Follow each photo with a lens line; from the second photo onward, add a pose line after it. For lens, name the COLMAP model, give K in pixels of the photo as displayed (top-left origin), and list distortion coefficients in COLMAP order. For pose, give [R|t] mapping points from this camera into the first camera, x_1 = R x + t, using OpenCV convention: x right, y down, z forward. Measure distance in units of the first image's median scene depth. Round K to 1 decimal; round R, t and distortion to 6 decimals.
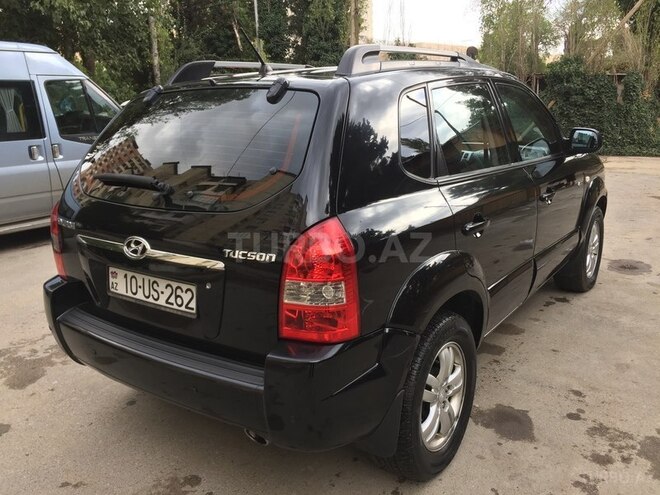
lens RADIAL K [[558.9, 0, 328.4], [0, 558.9, 244.9], [0, 0, 1]] dist [0.072284, -0.098089]
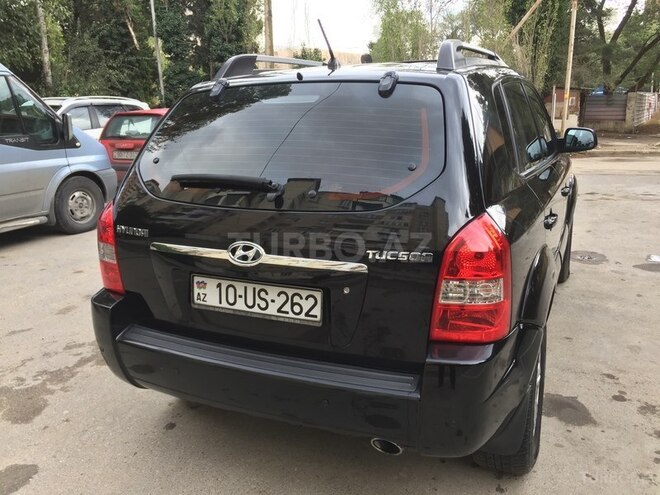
lens RADIAL K [[558.9, 0, 328.4], [0, 558.9, 244.9], [0, 0, 1]] dist [0.072284, -0.098089]
pose [[0.981641, -0.036937, 0.187129, -0.299051], [0.038193, 0.999266, -0.003113, -0.000837], [-0.186877, 0.010202, 0.982330, 0.060972]]
